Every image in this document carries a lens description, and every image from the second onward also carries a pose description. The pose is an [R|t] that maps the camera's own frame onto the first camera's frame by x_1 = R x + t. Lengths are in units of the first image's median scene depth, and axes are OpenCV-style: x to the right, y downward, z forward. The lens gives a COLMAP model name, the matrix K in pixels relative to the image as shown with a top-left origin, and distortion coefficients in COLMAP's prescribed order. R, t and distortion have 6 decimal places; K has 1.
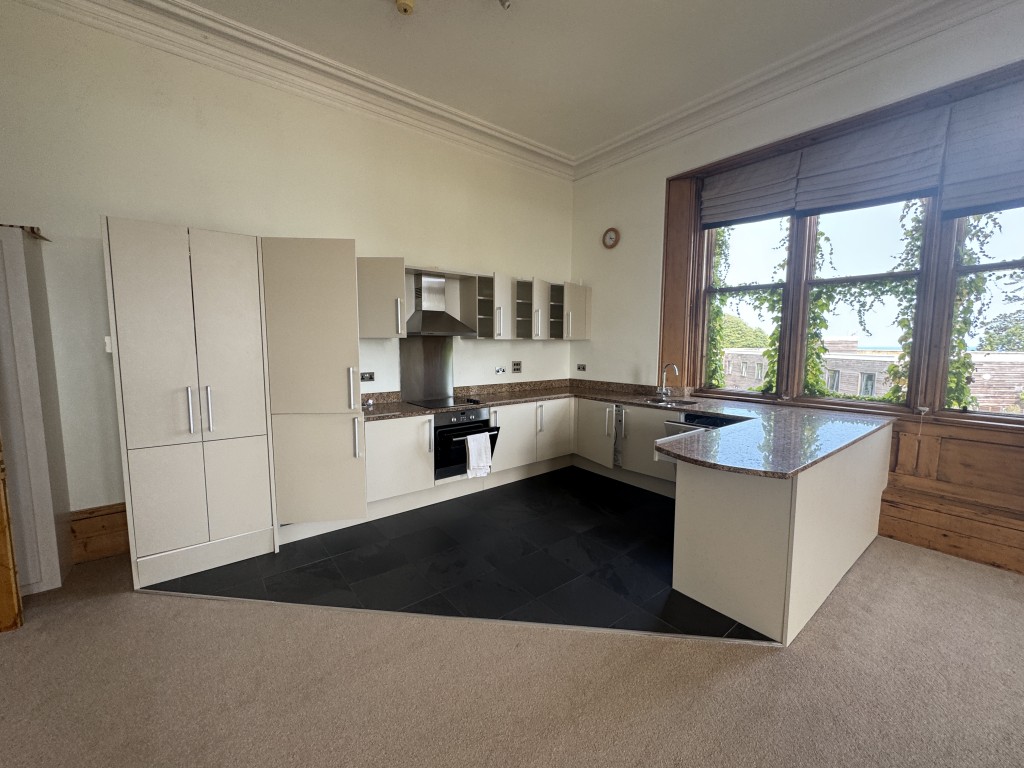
lens RADIAL K [[412.2, 0, 512.0], [0, 412.2, 384.0], [0, 0, 1]] dist [-0.000963, -0.000113]
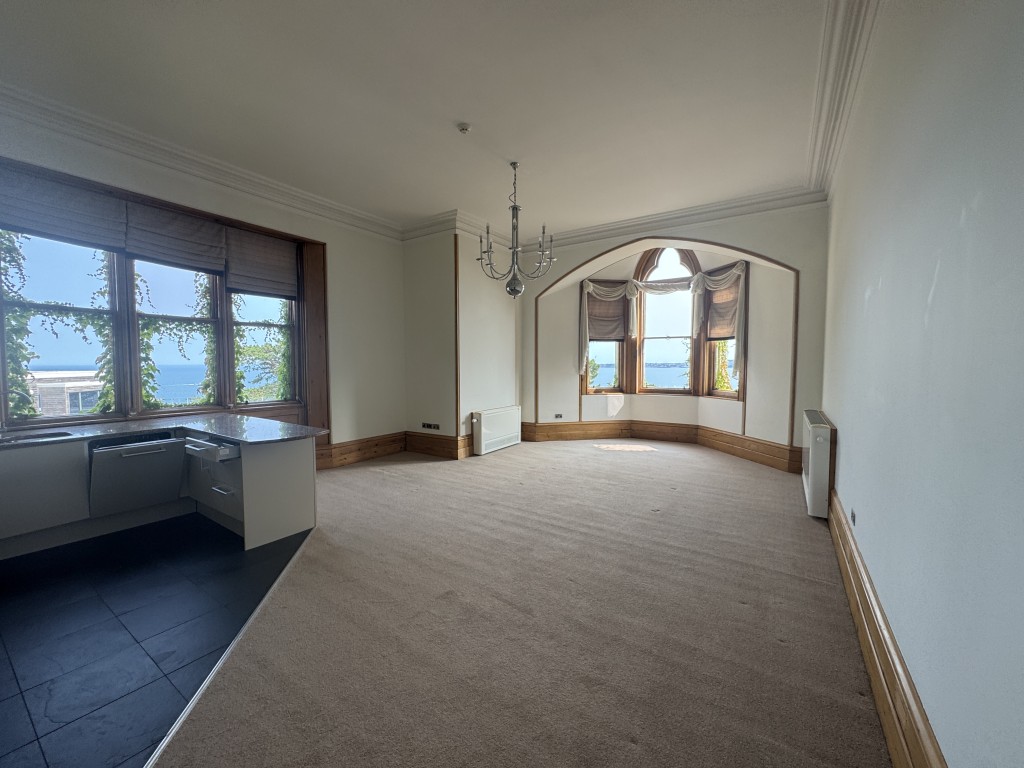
lens RADIAL K [[409.3, 0, 507.2], [0, 409.3, 385.2], [0, 0, 1]] dist [0.066605, -0.000007]
pose [[-0.302349, -0.056594, 0.951516, -0.809649], [0.092984, 0.991724, 0.088531, -0.055721], [-0.948651, 0.115243, -0.294585, 0.383273]]
